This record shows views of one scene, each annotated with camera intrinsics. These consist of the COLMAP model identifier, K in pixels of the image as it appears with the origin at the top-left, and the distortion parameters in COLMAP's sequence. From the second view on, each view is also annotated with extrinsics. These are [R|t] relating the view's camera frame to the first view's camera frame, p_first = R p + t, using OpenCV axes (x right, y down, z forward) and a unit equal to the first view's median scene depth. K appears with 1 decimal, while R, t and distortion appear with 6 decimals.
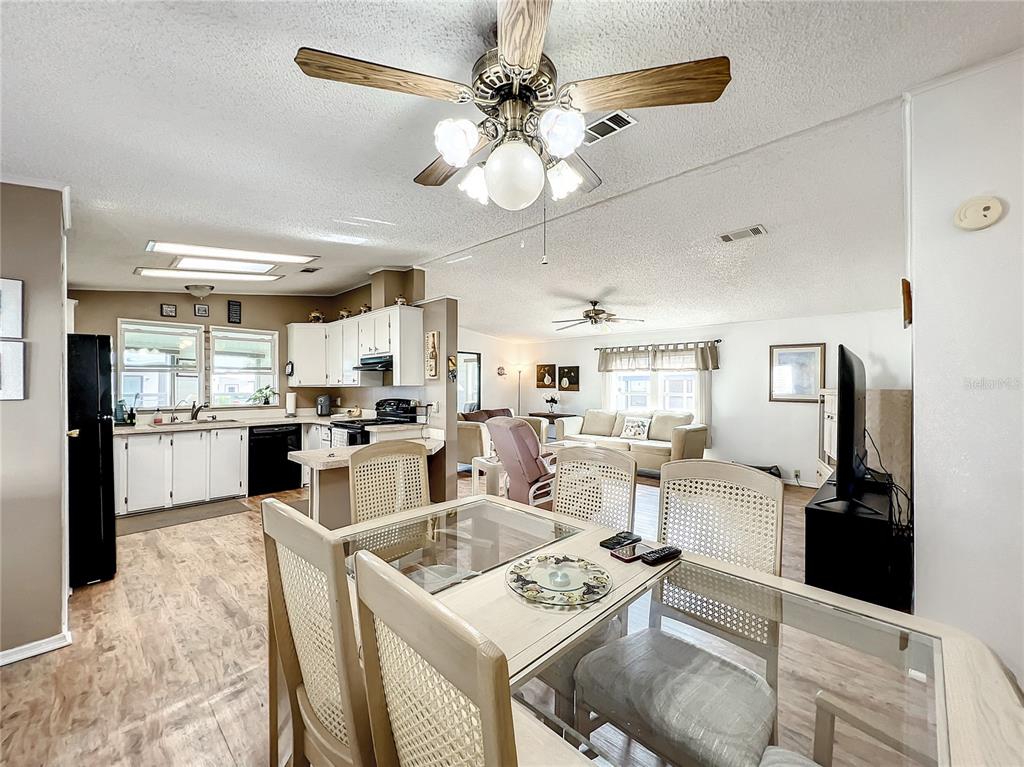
lens RADIAL K [[418.7, 0, 505.2], [0, 418.7, 380.6], [0, 0, 1]] dist [-0.001088, 0.000565]
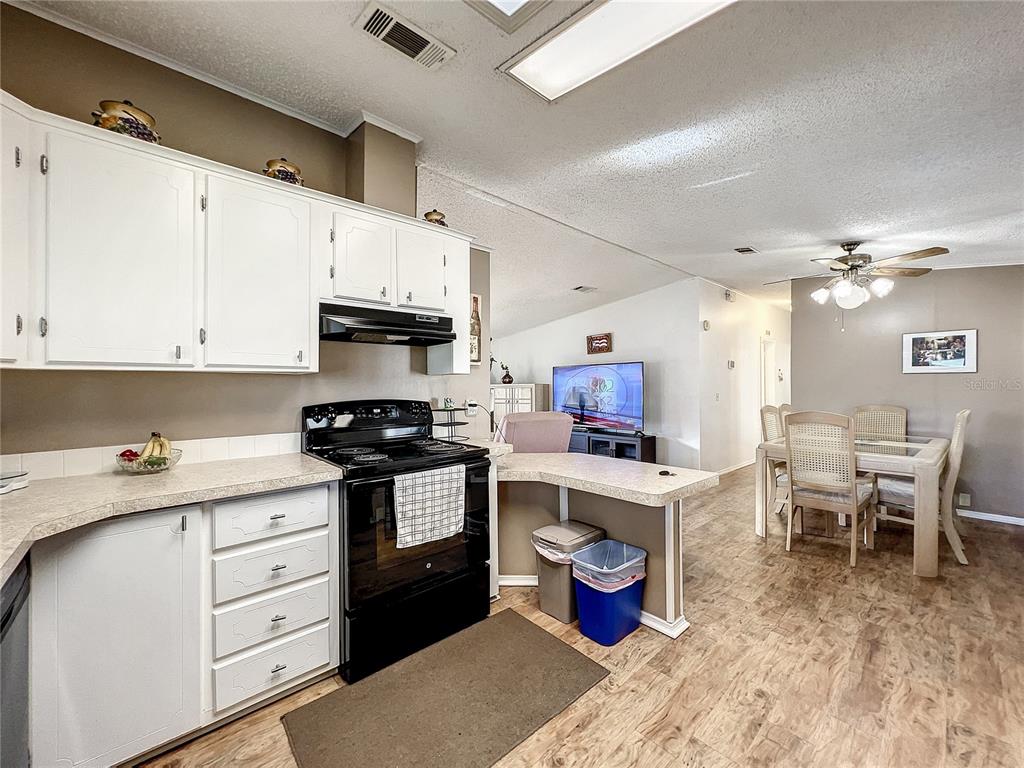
lens RADIAL K [[411.6, 0, 511.5], [0, 411.6, 383.3], [0, 0, 1]] dist [-0.000849, -0.000142]
pose [[0.063649, 0.008330, 0.997938, -0.685839], [-0.006617, 0.999947, -0.007925, 0.024391], [-0.997950, -0.006099, 0.063701, 0.754376]]
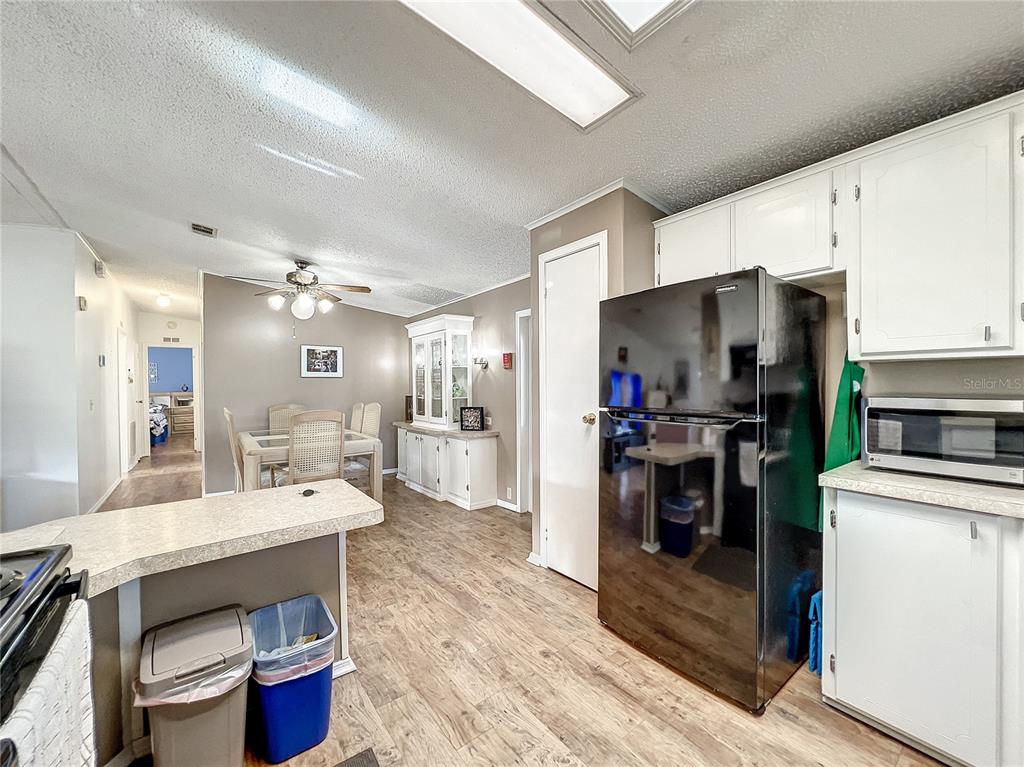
lens RADIAL K [[411.6, 0, 511.5], [0, 411.6, 382.8], [0, 0, 1]] dist [-0.000849, -0.000142]
pose [[-0.989442, 0.013855, 0.144269, -0.477897], [0.012066, 0.999839, -0.013267, 0.026325], [-0.144430, -0.011386, -0.989450, 0.942156]]
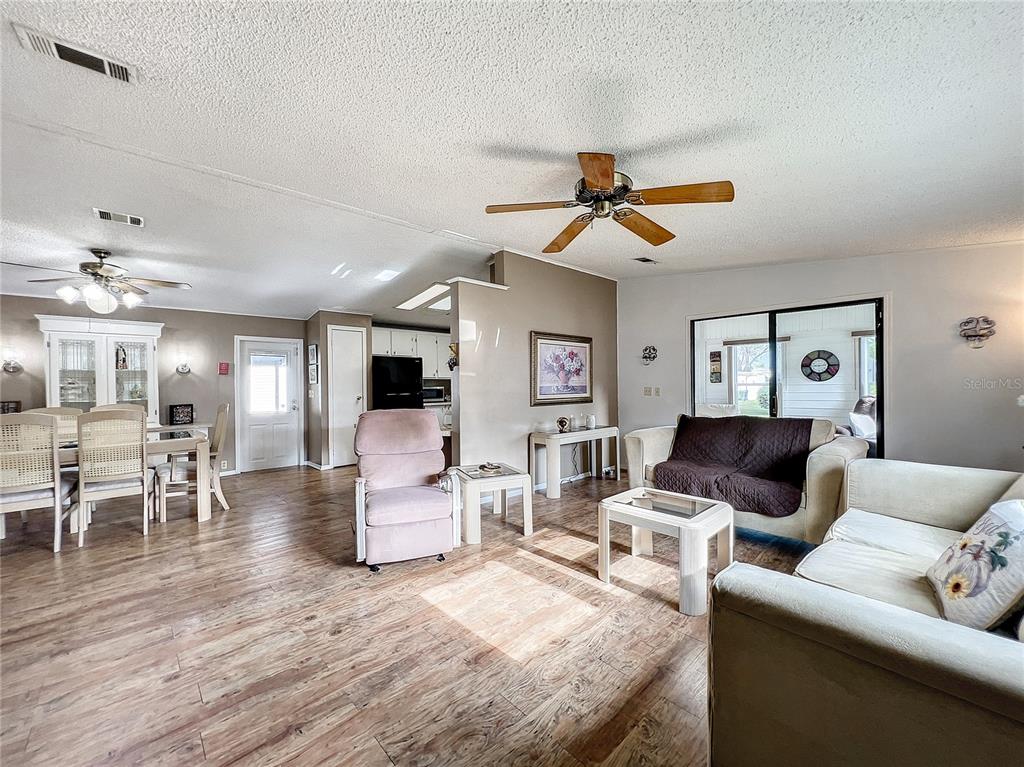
lens RADIAL K [[411.6, 0, 511.5], [0, 411.6, 382.8], [0, 0, 1]] dist [-0.000849, -0.000142]
pose [[-0.049311, -0.000541, -0.998783, 0.663462], [0.023563, 0.999721, -0.001705, 0.030556], [0.998505, -0.023618, -0.049285, 0.973533]]
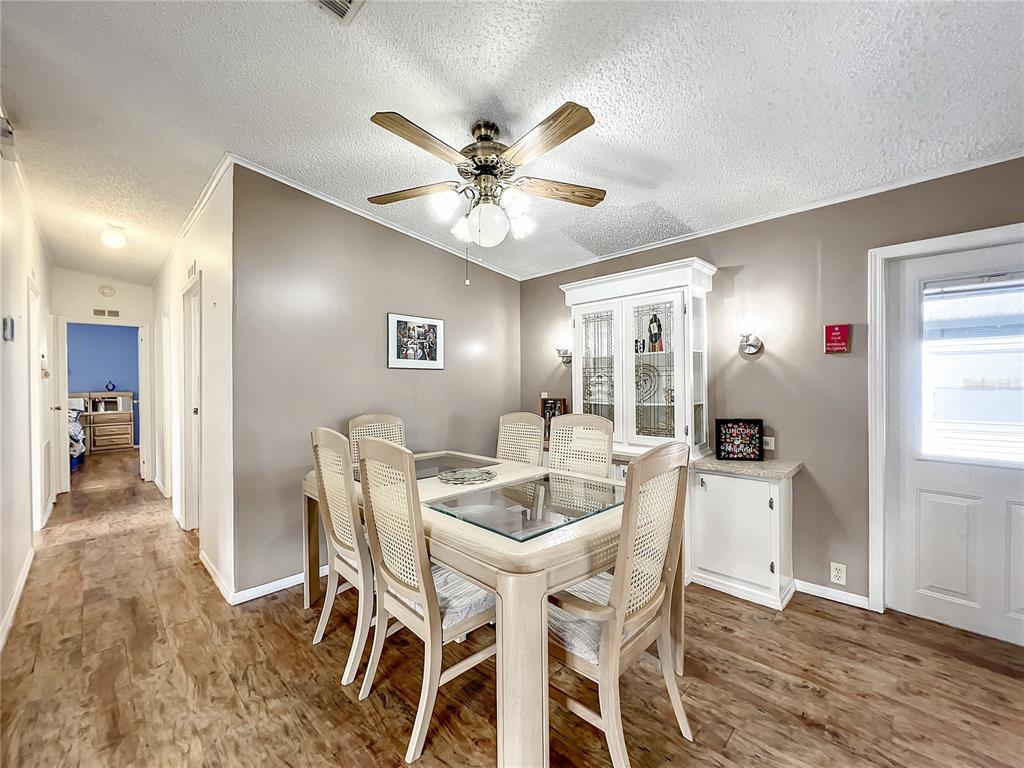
lens RADIAL K [[418.7, 0, 505.2], [0, 418.7, 381.1], [0, 0, 1]] dist [-0.001088, 0.000565]
pose [[-0.999766, 0.011429, 0.018347, -0.016512], [0.011196, 0.999856, -0.012770, 0.021667], [-0.018490, -0.012562, -0.999750, 0.627531]]
